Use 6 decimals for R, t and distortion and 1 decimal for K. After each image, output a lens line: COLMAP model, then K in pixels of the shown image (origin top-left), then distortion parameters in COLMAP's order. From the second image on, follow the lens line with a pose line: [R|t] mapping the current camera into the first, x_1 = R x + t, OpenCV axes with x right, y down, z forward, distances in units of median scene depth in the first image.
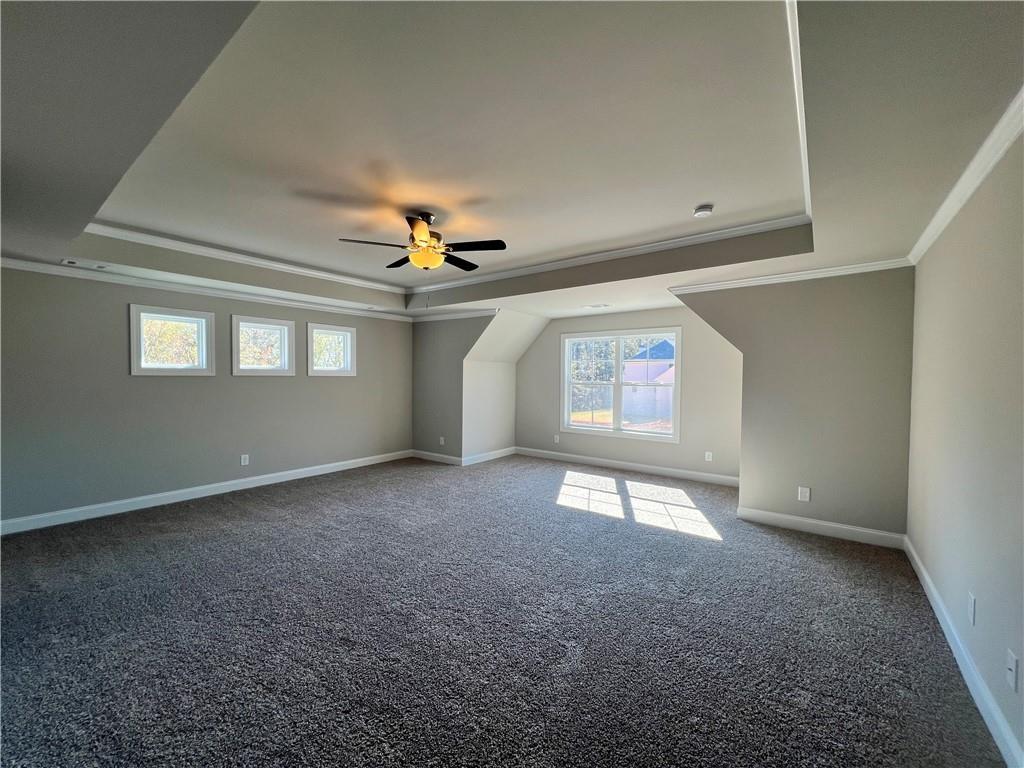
lens RADIAL K [[410.7, 0, 511.1], [0, 410.7, 389.1], [0, 0, 1]] dist [-0.000836, -0.000073]
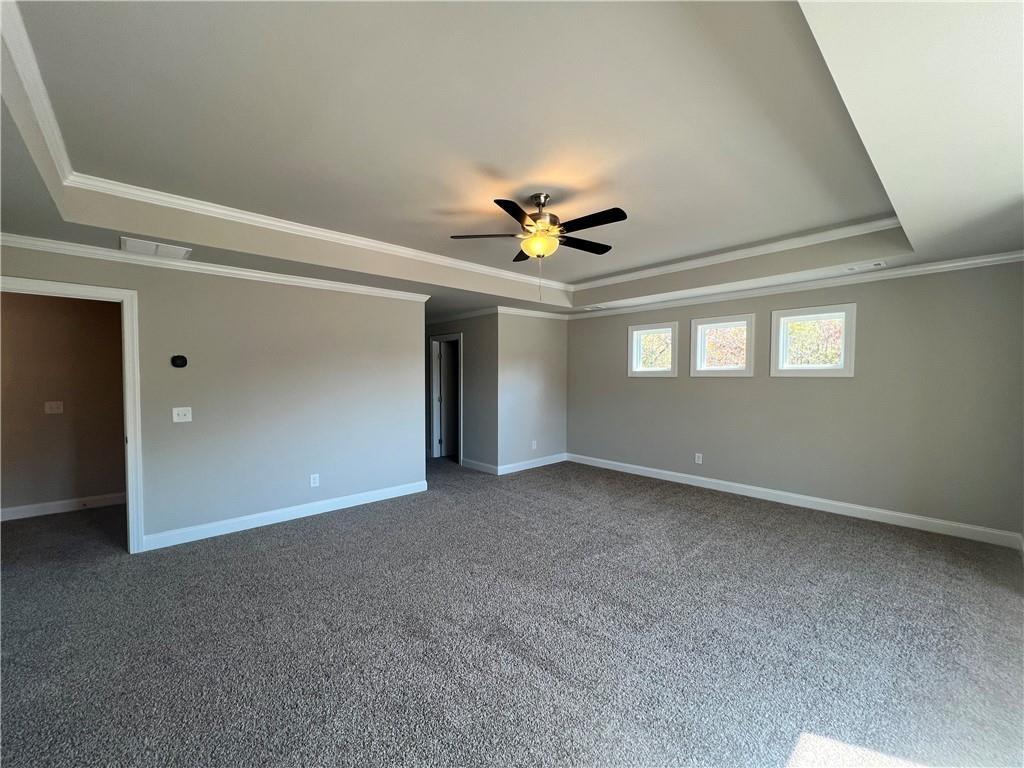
lens RADIAL K [[410.7, 0, 511.1], [0, 410.7, 389.1], [0, 0, 1]] dist [-0.000836, -0.000073]
pose [[-0.172585, 0.030969, -0.984508, 0.485452], [-0.028795, 0.998920, 0.036471, -0.028146], [0.984574, 0.034643, -0.171507, 0.772222]]
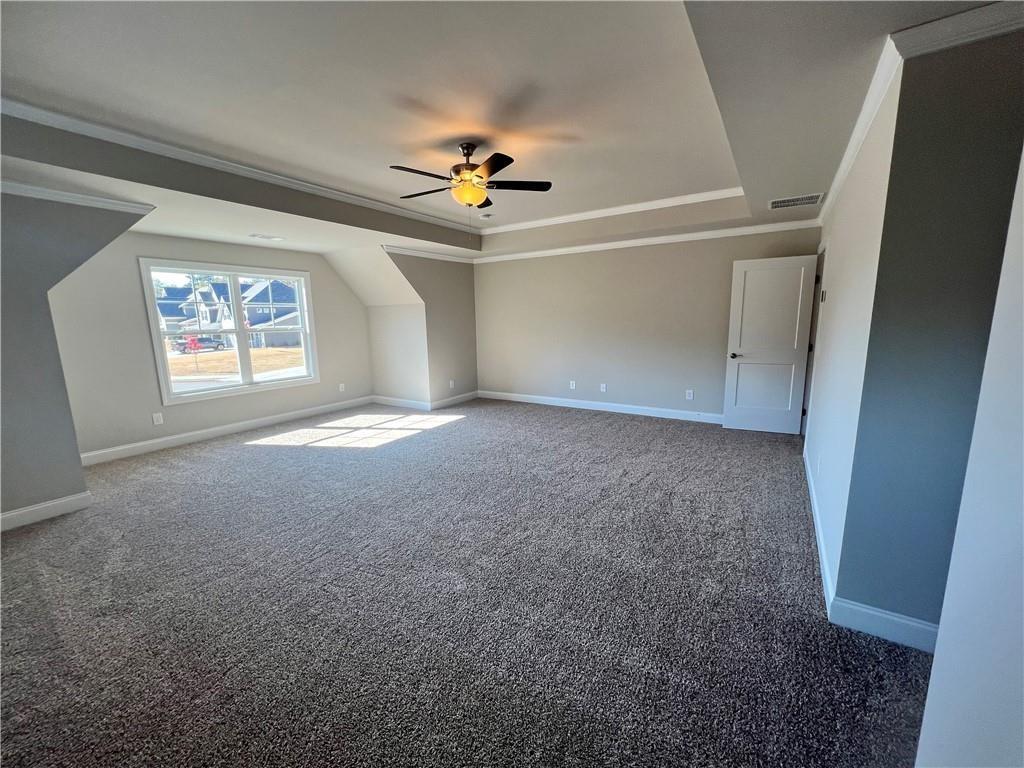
lens RADIAL K [[415.0, 0, 512.0], [0, 415.0, 384.0], [0, 0, 1]] dist [-0.001103, -0.000046]
pose [[-0.081904, -0.164584, 0.982957, -0.870983], [0.047962, 0.984477, 0.168835, -0.029432], [-0.995486, 0.060973, -0.072739, 0.702708]]
